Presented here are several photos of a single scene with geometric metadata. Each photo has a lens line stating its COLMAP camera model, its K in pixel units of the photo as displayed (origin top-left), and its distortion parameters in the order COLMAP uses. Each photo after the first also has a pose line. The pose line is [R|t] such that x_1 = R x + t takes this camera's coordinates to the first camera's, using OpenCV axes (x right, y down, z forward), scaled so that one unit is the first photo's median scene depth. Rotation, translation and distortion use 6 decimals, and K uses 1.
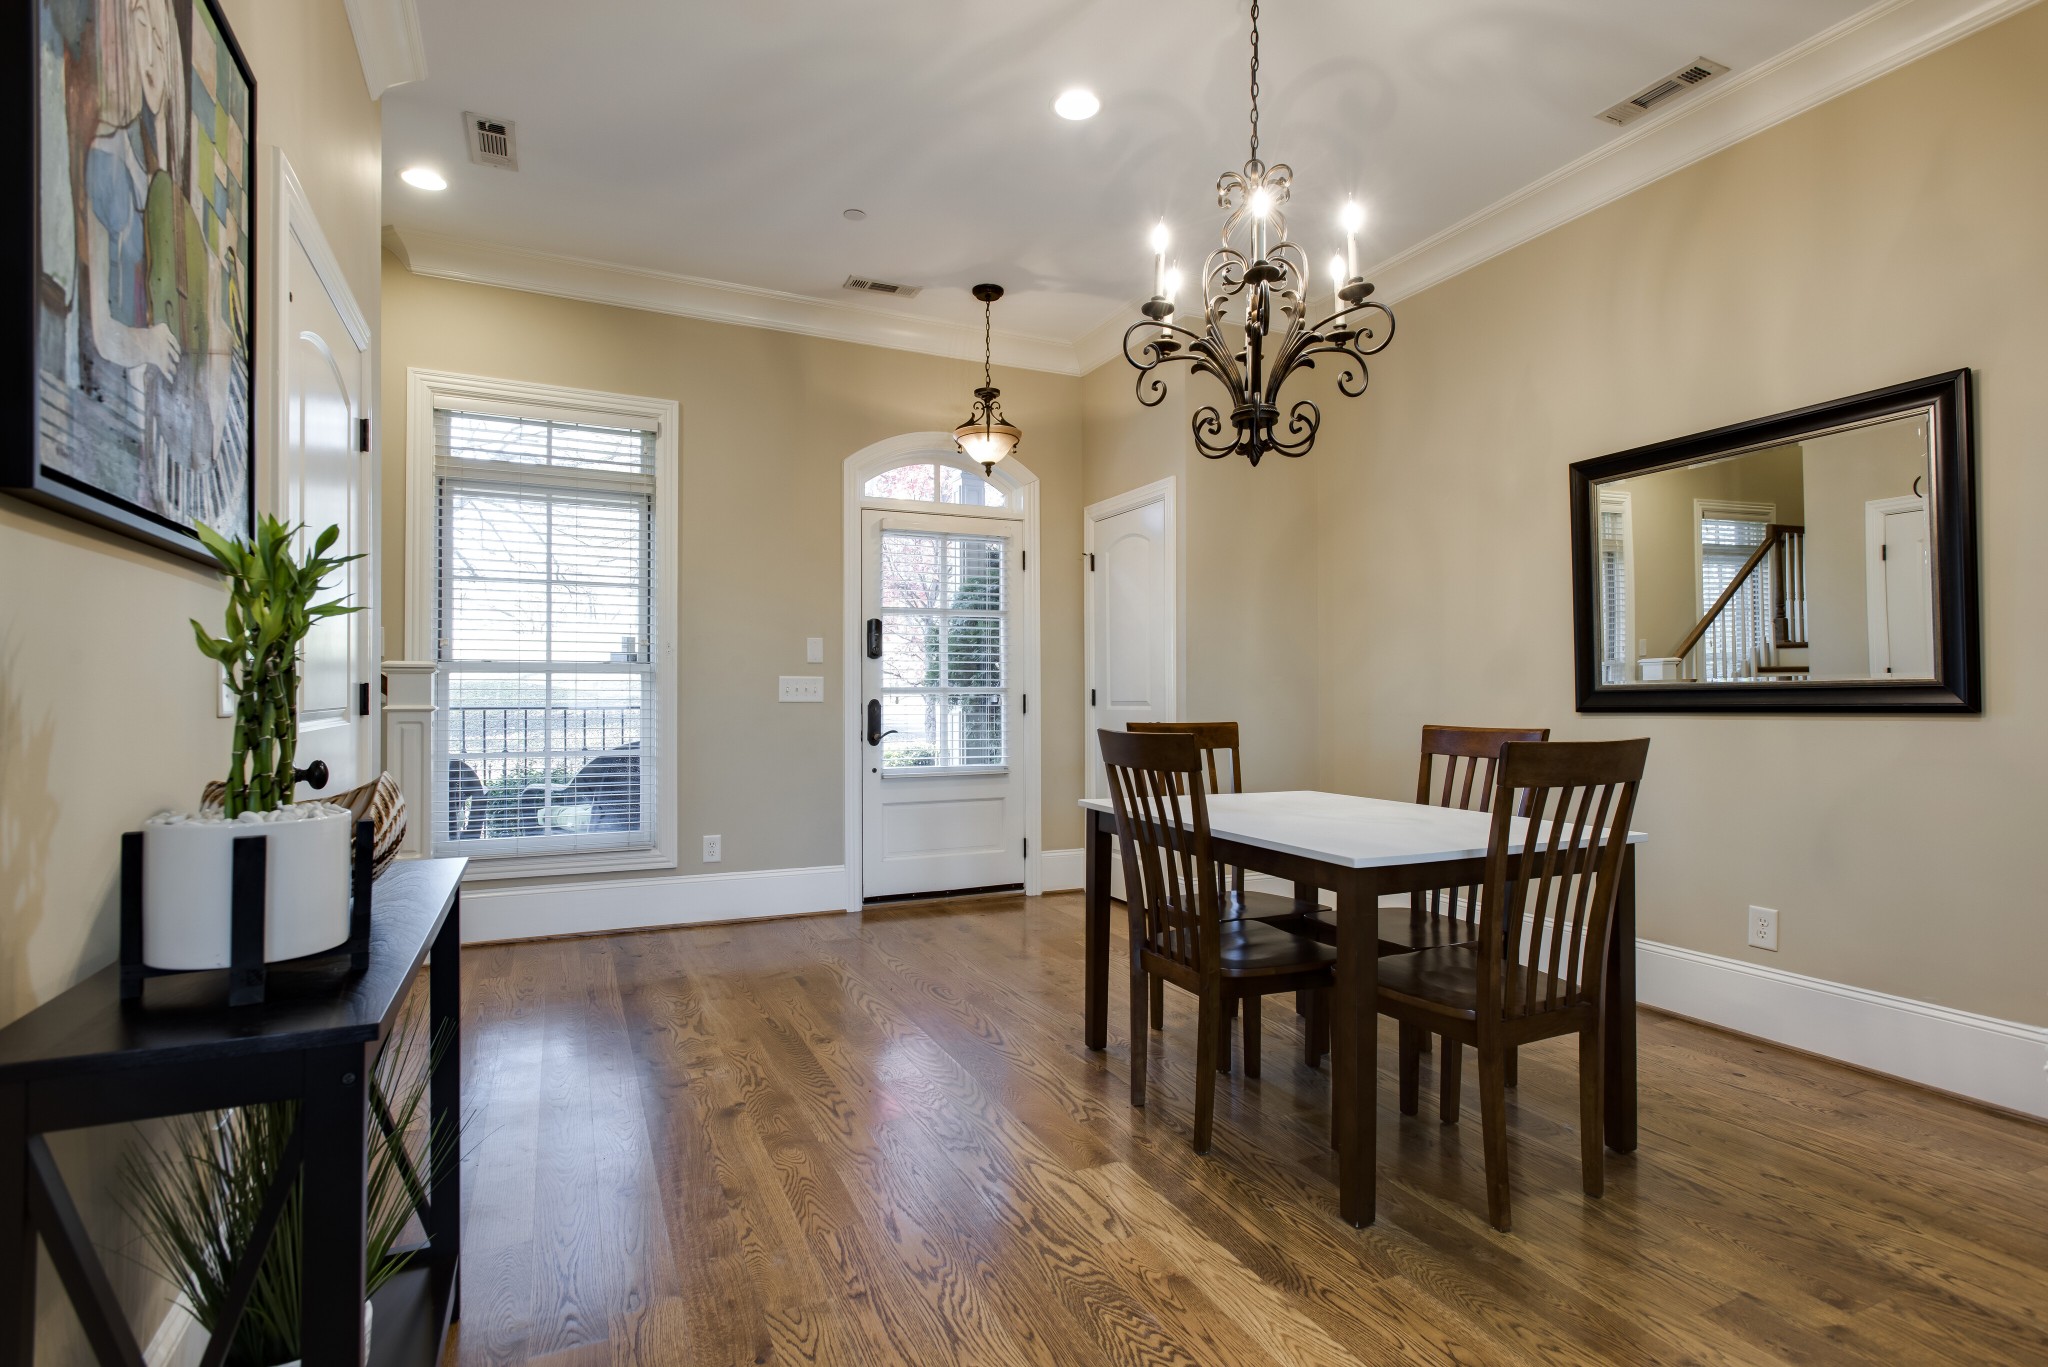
lens RADIAL K [[981.8, 0, 1005.5], [0, 981.8, 688.3], [0, 0, 1]] dist [0.001764, 0.000101]
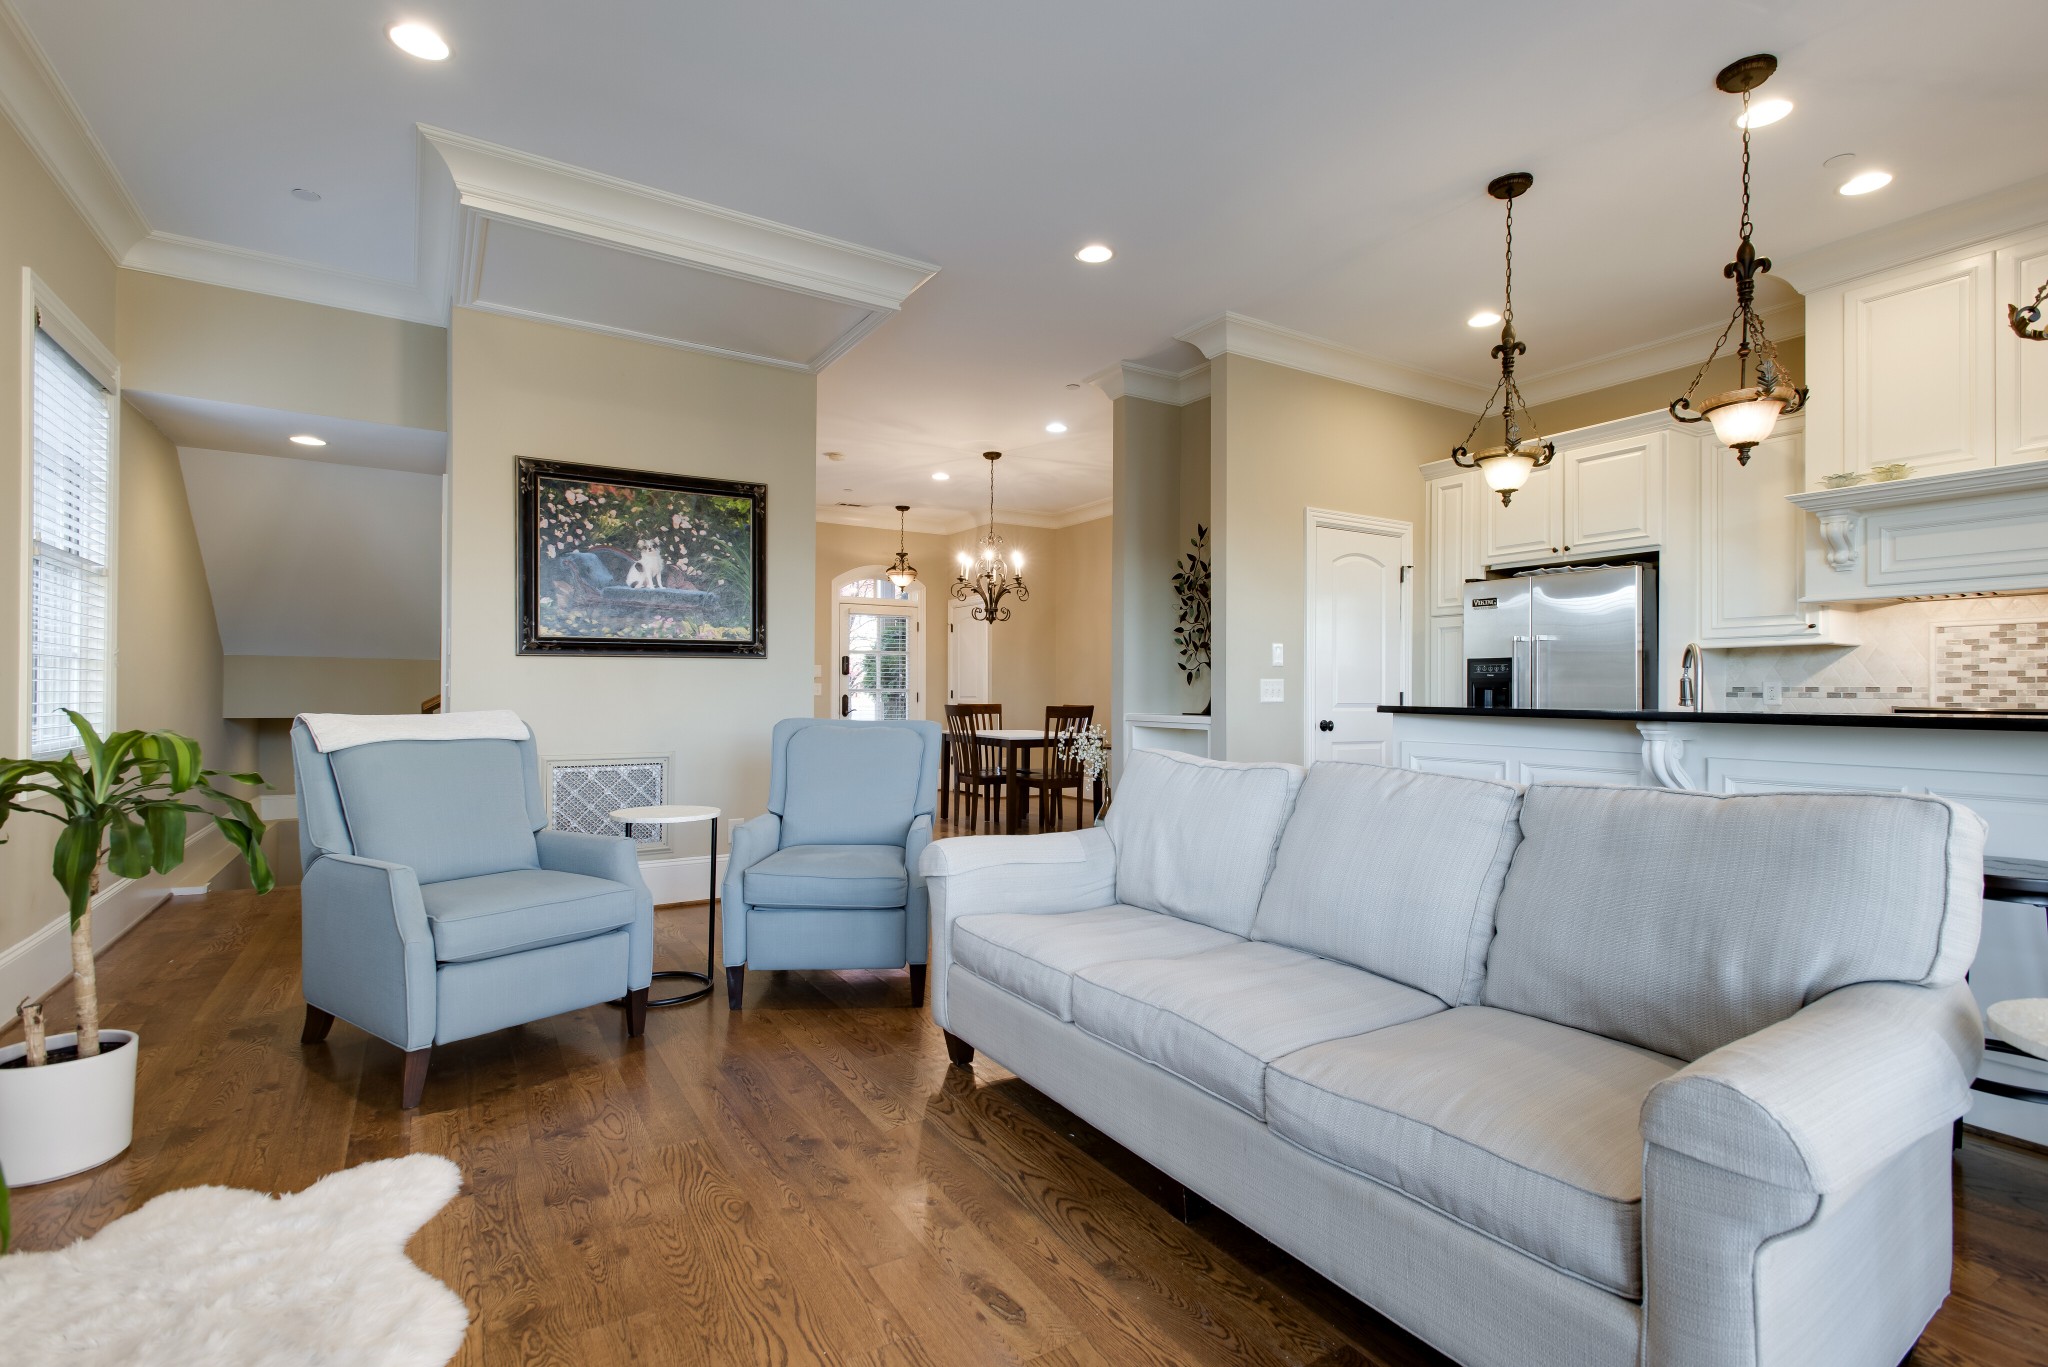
lens RADIAL K [[921.4, 0, 1024.0], [0, 921.4, 683.5], [0, 0, 1]] dist [0.002981, 0.000001]
pose [[0.989894, 0.008025, 0.141584, -0.038480], [-0.007583, 0.999965, -0.003660, -0.008769], [-0.141609, 0.002549, 0.989919, -1.076684]]
